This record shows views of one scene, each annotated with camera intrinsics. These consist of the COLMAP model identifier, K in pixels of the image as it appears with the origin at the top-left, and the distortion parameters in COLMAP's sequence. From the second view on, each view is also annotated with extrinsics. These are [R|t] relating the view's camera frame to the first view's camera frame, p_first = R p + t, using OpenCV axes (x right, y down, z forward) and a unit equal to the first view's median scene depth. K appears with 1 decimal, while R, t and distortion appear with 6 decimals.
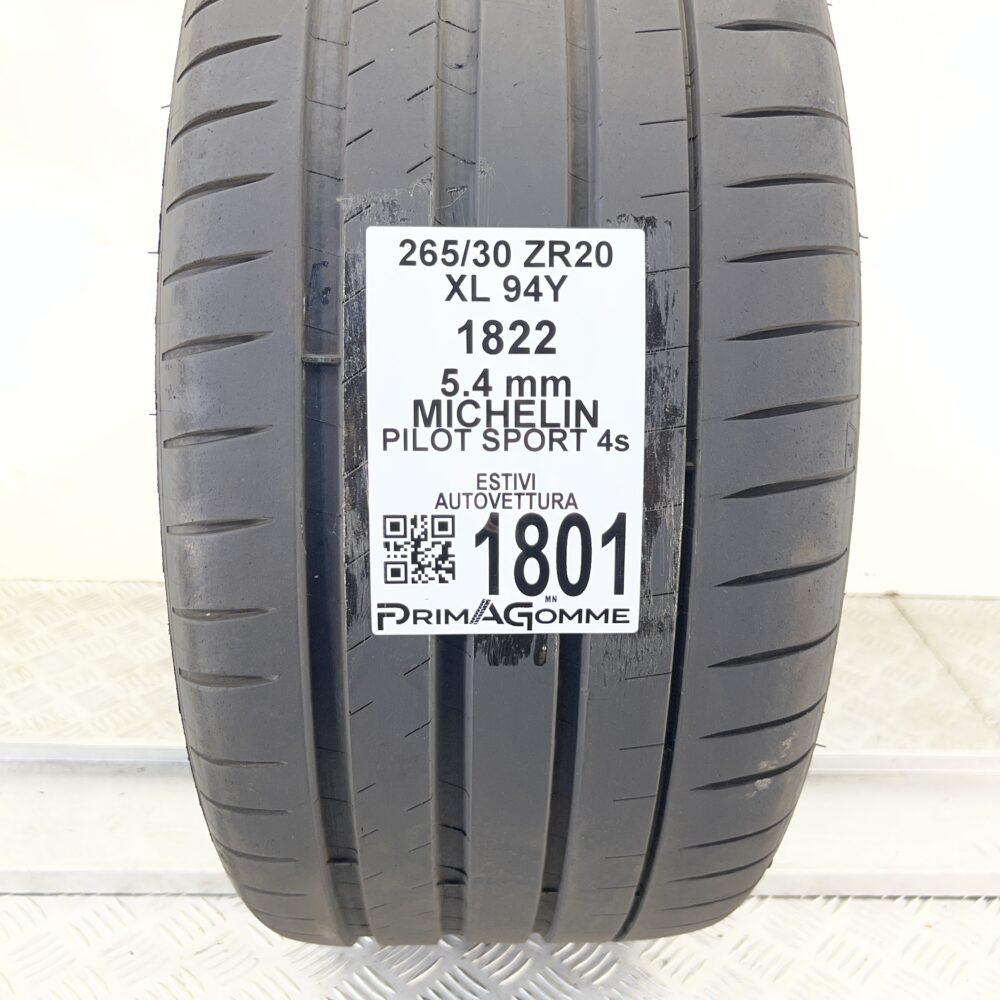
lens RADIAL K [[1053.5, 0, 500.0], [0, 1053.5, 500.0], [0, 0, 1]] dist [-0.025400, -0.017415]
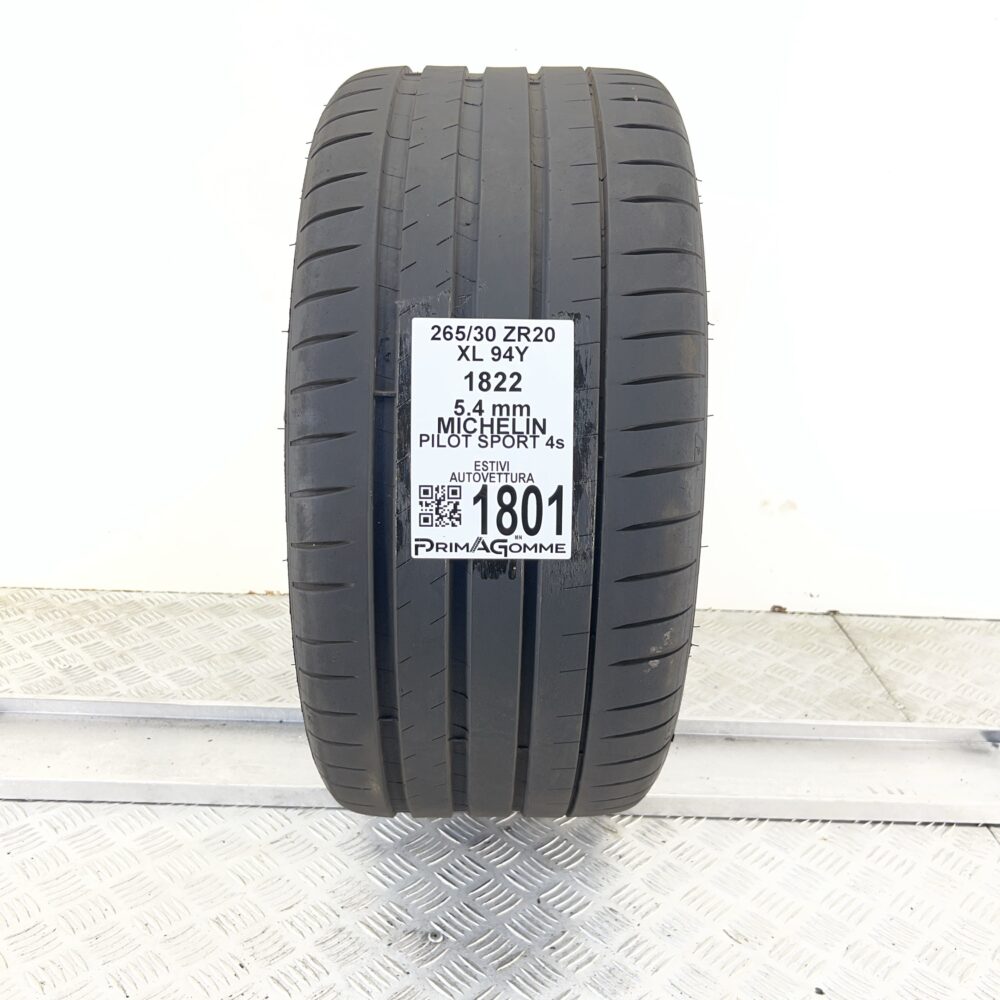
lens RADIAL K [[1053.5, 0, 500.0], [0, 1053.5, 500.0], [0, 0, 1]] dist [-0.025400, -0.017415]
pose [[0.999693, 0.008705, -0.023178, 0.057927], [-0.010308, 0.997499, -0.069931, 0.153275], [0.022511, 0.070148, 0.997283, -0.679653]]
